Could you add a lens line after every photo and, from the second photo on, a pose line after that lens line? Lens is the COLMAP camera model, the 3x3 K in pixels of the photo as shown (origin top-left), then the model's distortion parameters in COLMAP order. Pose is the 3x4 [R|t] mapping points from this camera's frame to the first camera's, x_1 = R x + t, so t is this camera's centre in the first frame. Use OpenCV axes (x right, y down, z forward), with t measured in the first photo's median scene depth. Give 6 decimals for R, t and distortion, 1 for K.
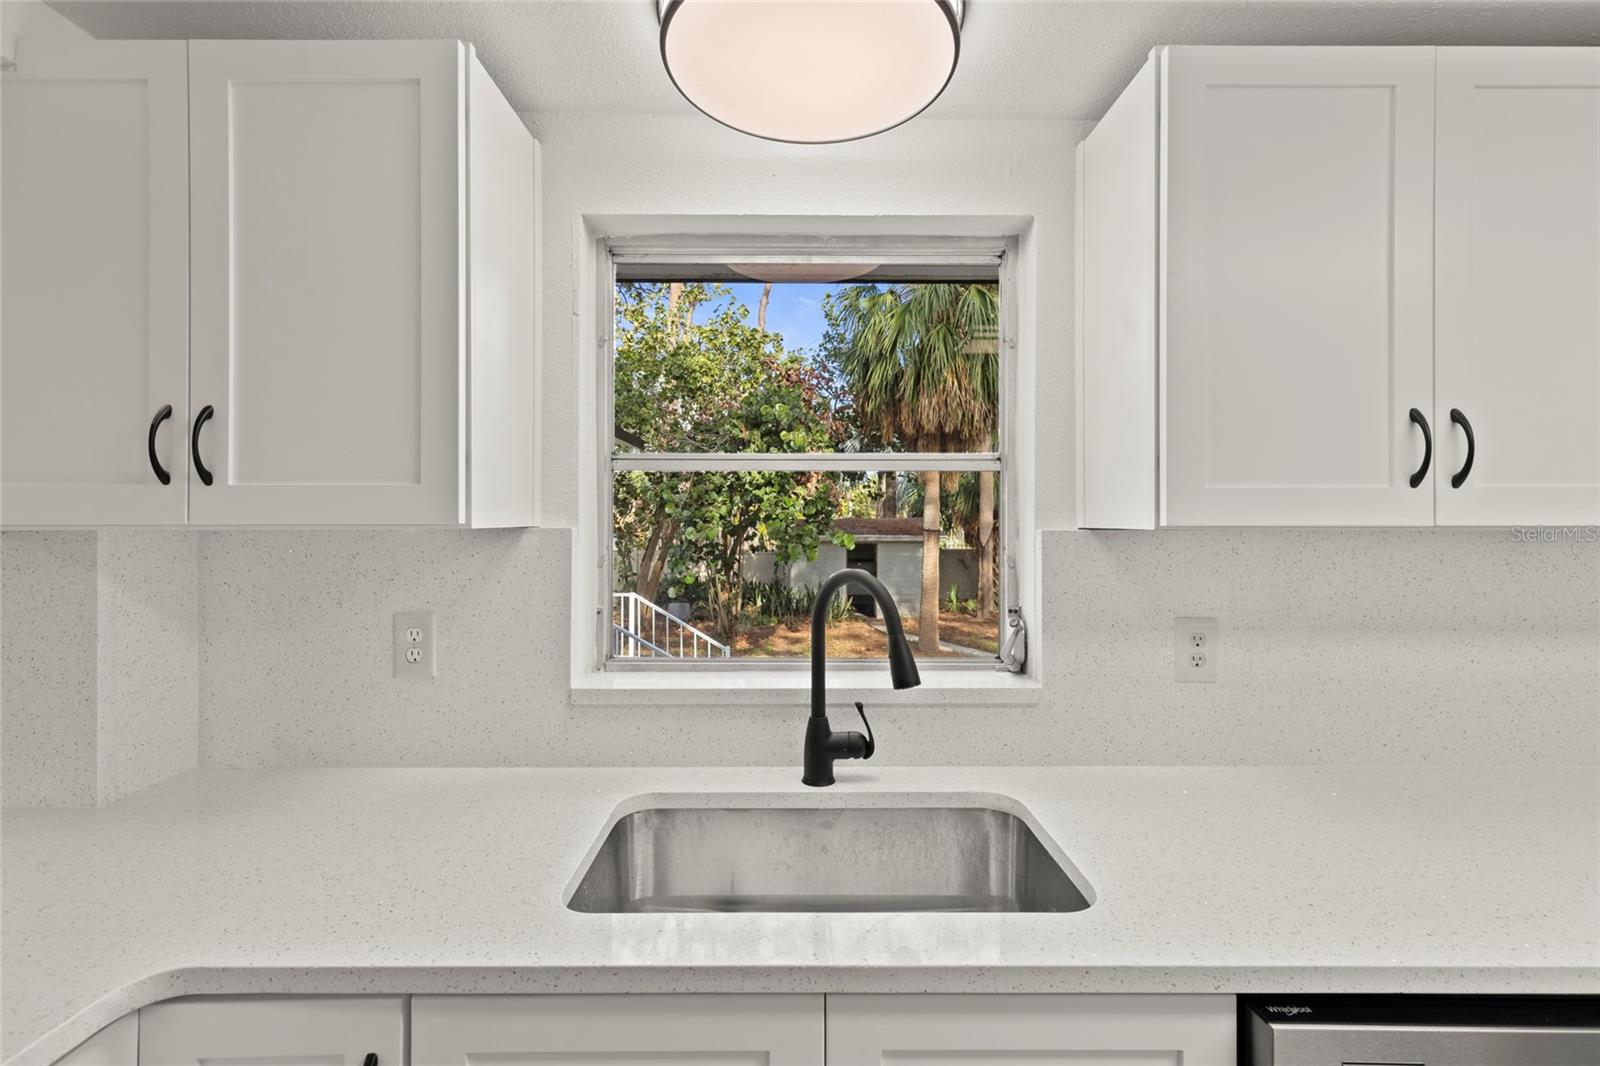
lens RADIAL K [[730.3, 0, 791.8], [0, 730.3, 524.0], [0, 0, 1]] dist [0.002182, -0.000892]
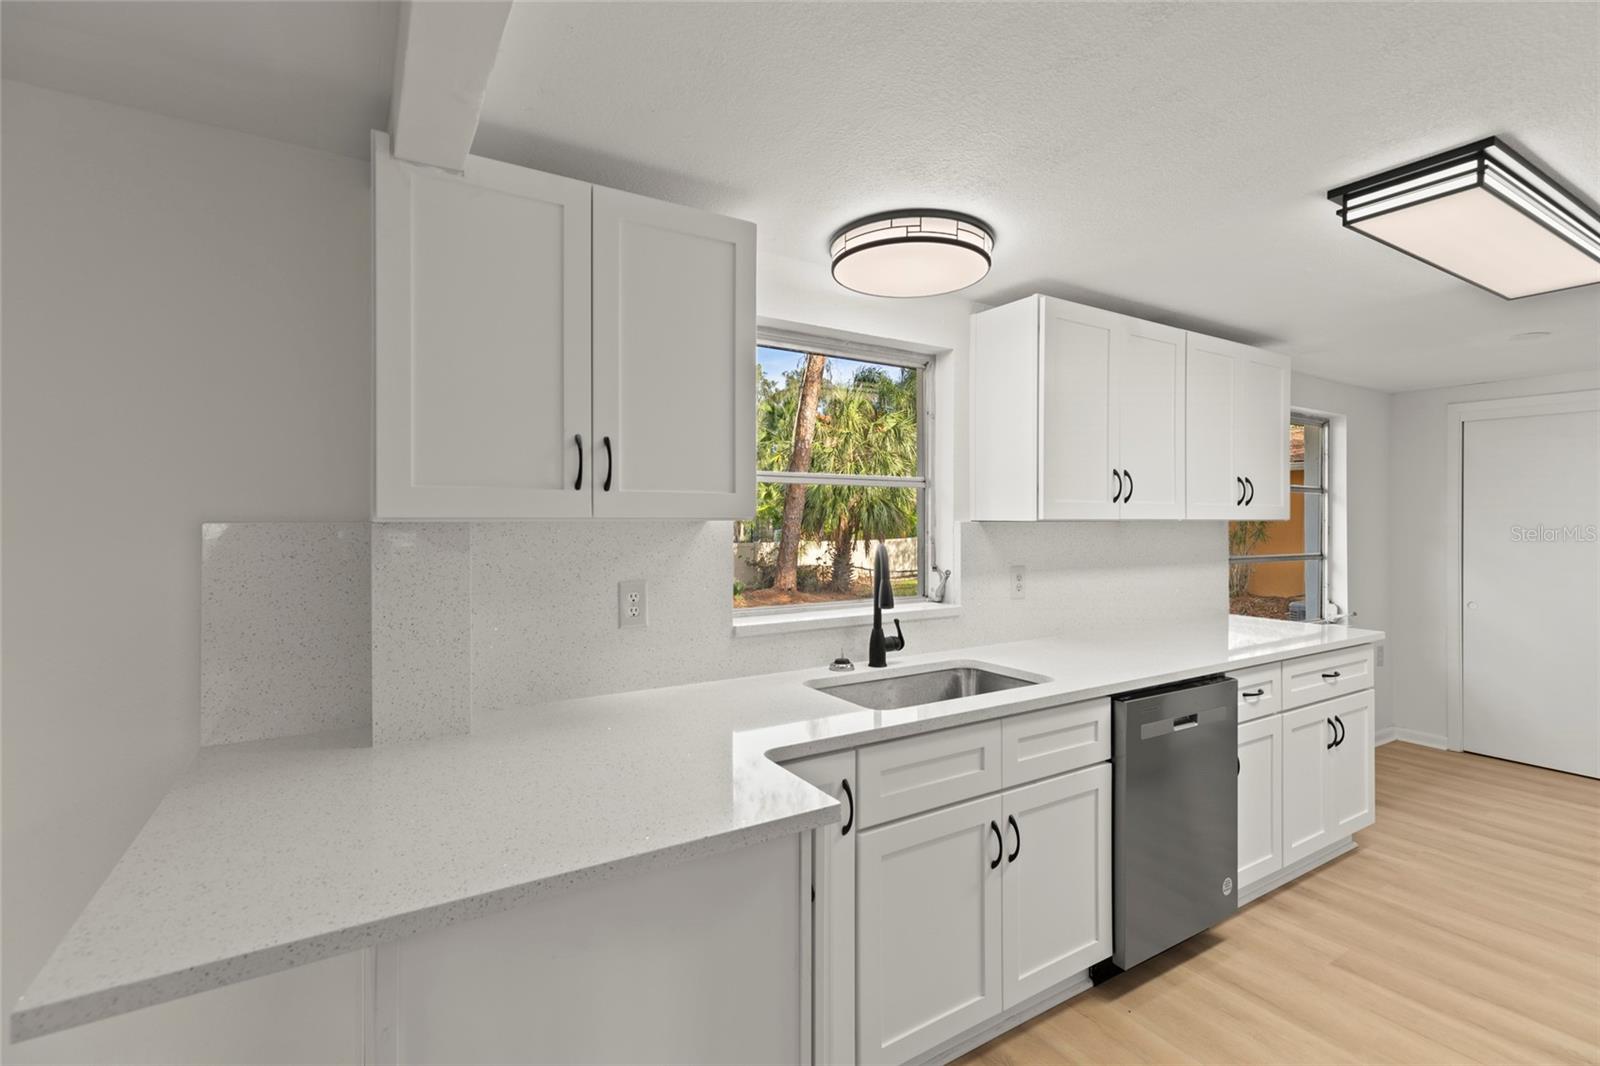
lens RADIAL K [[730.3, 0, 809.6], [0, 730.3, 529.6], [0, 0, 1]] dist [0.002182, -0.000892]
pose [[0.846820, -0.007059, 0.531833, -1.022265], [0.001976, 0.999947, 0.010126, 0.009293], [-0.531877, -0.007524, 0.846788, -0.385610]]
